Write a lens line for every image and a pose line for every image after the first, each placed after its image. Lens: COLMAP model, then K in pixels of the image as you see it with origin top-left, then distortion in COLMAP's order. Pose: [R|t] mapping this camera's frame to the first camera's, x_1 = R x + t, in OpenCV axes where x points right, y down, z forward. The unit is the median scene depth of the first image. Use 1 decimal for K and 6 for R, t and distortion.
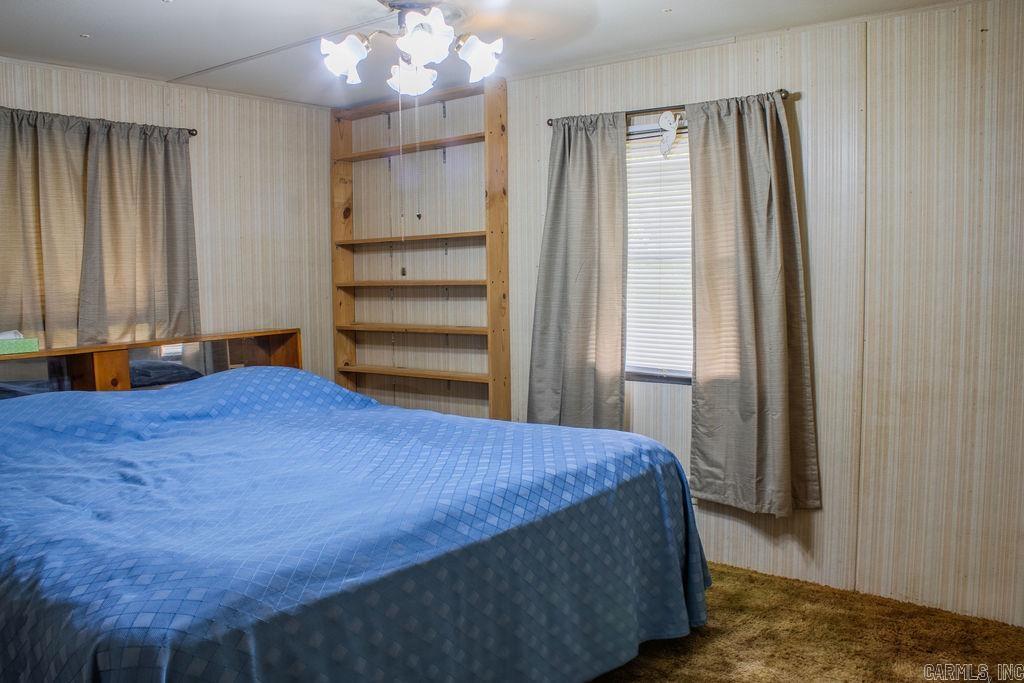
lens RADIAL K [[849.7, 0, 512.0], [0, 849.7, 341.5], [0, 0, 1]] dist [-0.158460, 0.114694]
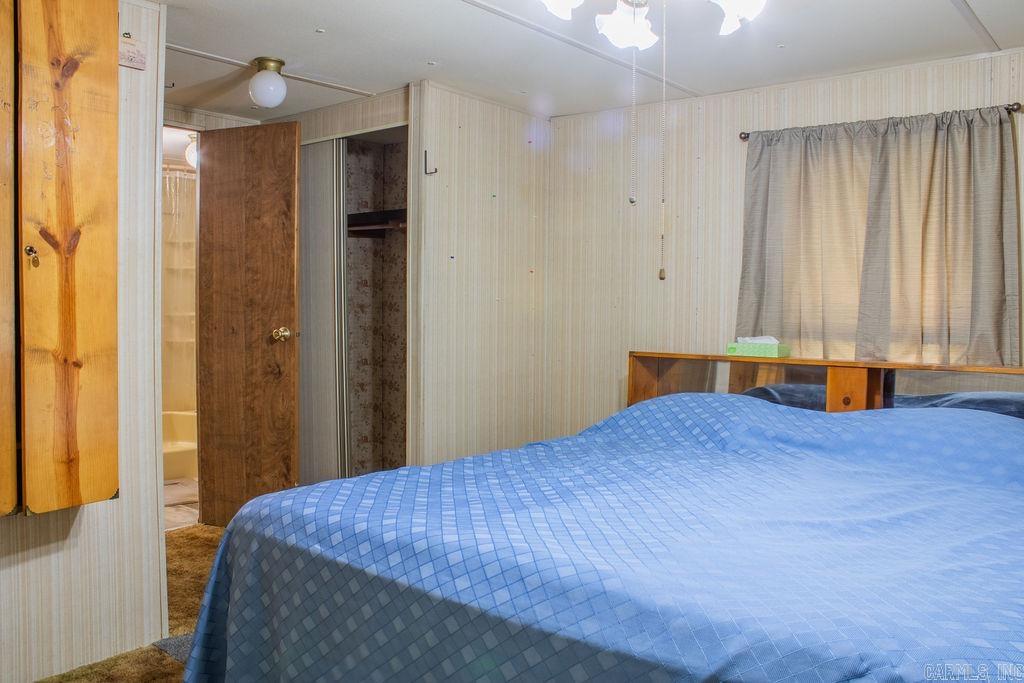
lens RADIAL K [[849.7, 0, 512.0], [0, 849.7, 341.5], [0, 0, 1]] dist [-0.158460, 0.114694]
pose [[-0.022995, 0.060667, -0.997893, 0.446281], [-0.092152, 0.993779, 0.062541, -0.040182], [0.995479, 0.093396, -0.017261, 0.619978]]
